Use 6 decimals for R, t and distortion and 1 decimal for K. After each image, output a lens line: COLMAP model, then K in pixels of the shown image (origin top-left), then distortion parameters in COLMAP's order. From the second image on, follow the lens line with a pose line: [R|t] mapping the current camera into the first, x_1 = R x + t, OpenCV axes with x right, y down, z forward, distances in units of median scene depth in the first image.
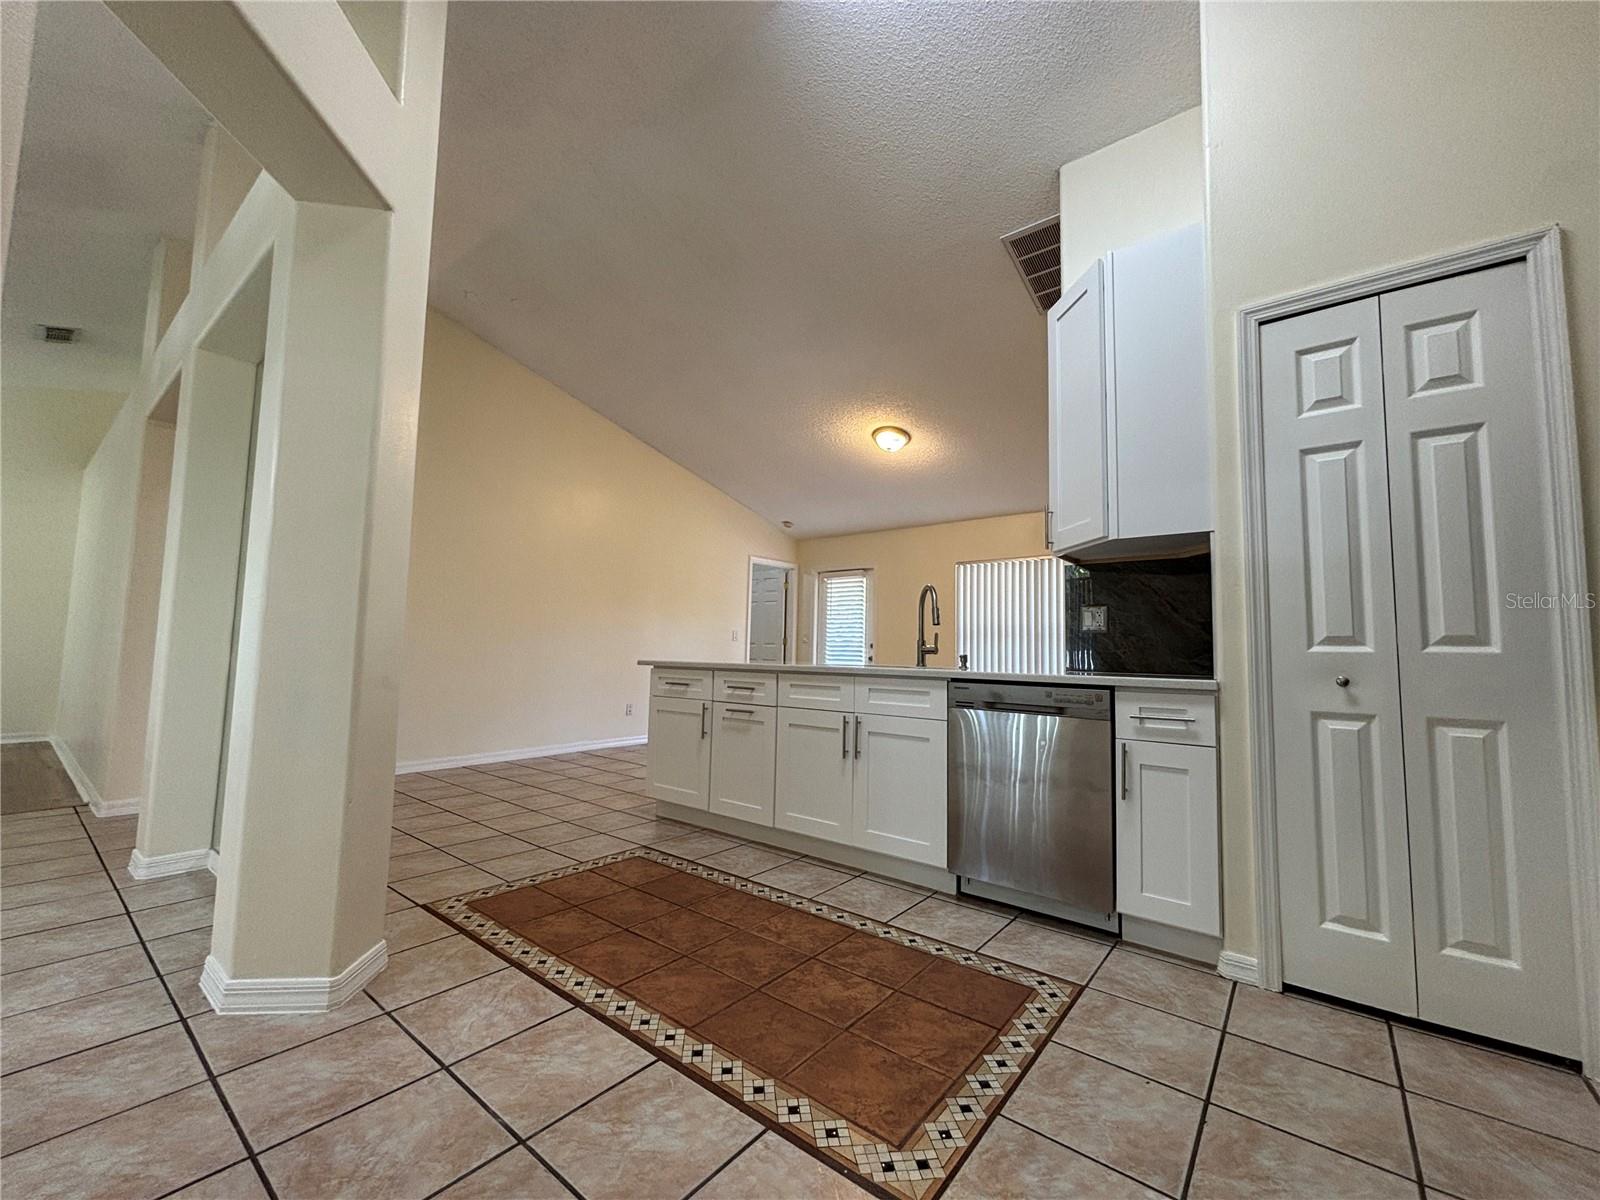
lens RADIAL K [[652.2, 0, 794.5], [0, 652.2, 601.0], [0, 0, 1]] dist [-0.000562, 0.001749]
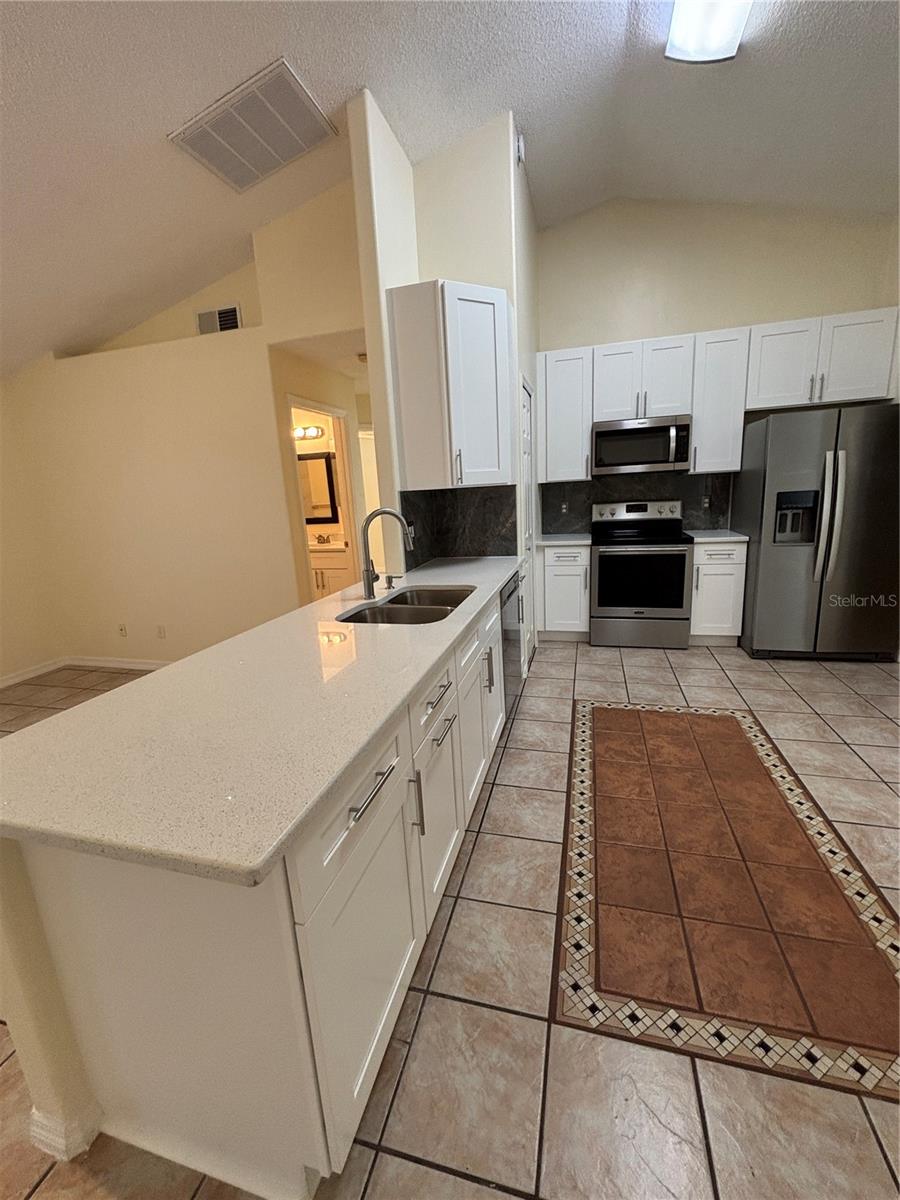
lens RADIAL K [[489.1, 0, 452.6], [0, 489.1, 603.4], [0, 0, 1]] dist [-0.000562, 0.001749]
pose [[-0.397401, -0.209426, 0.893428, -0.580691], [-0.025823, 0.975776, 0.217243, -0.056403], [-0.917282, 0.063262, -0.393183, 1.441892]]
